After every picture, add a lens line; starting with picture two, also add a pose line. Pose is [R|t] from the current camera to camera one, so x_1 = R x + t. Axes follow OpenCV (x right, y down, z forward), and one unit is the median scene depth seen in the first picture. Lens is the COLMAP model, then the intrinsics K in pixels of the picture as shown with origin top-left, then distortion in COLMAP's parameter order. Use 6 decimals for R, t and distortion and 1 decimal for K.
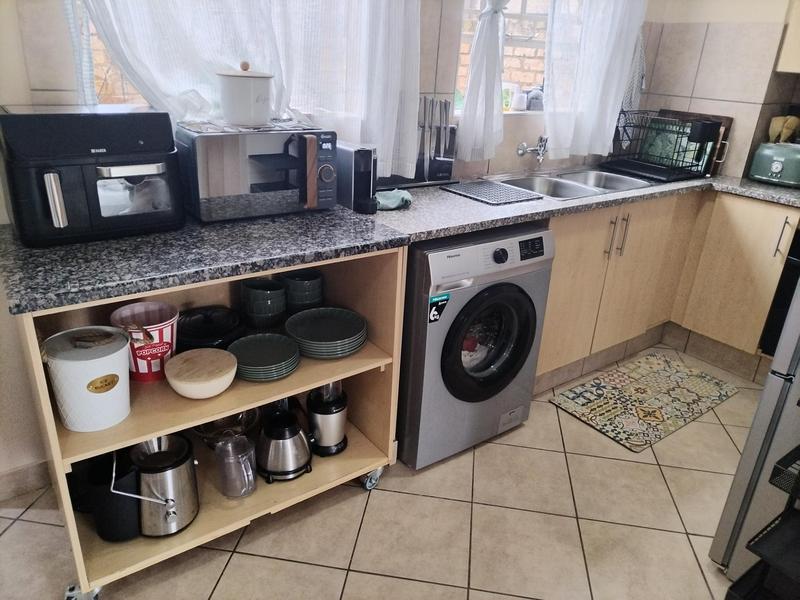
lens RADIAL K [[592.5, 0, 399.9], [0, 592.5, 301.0], [0, 0, 1]] dist [0.037263, -0.033103]
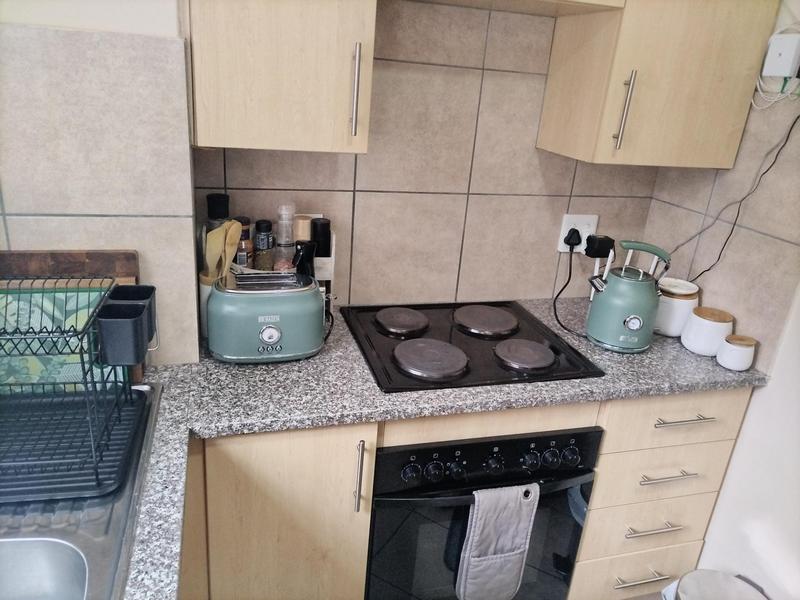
lens RADIAL K [[592.5, 0, 397.5], [0, 592.5, 296.8], [0, 0, 1]] dist [0.037263, -0.033103]
pose [[0.345175, -0.358978, 0.867173, 0.289590], [0.305501, 0.916617, 0.257842, -0.401549], [-0.887425, 0.175921, 0.426062, 0.799412]]
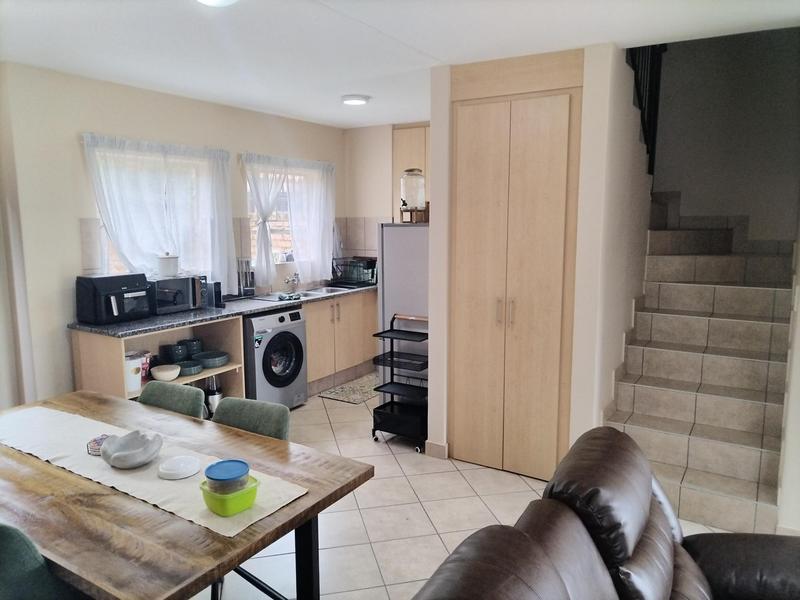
lens RADIAL K [[592.5, 0, 400.0], [0, 592.5, 299.8], [0, 0, 1]] dist [0.037263, -0.033103]
pose [[0.932080, -0.105642, 0.346506, -0.173233], [0.188437, 0.958327, -0.214712, 0.379844], [-0.309384, 0.265424, 0.913144, -1.138176]]
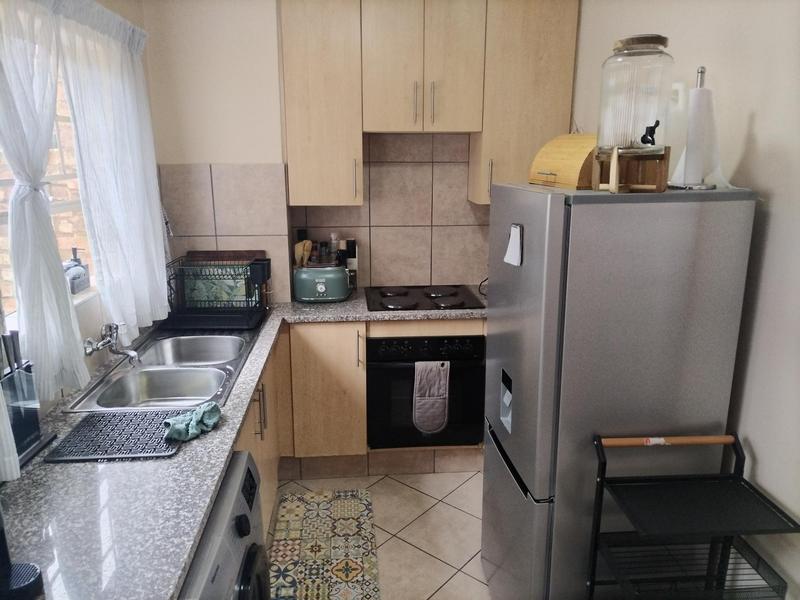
lens RADIAL K [[592.5, 0, 400.3], [0, 592.5, 299.5], [0, 0, 1]] dist [0.037263, -0.033103]
pose [[0.521804, -0.260235, 0.812403, -0.206269], [0.355245, 0.932118, 0.070410, -0.264989], [-0.775578, 0.251862, 0.578830, 0.309847]]
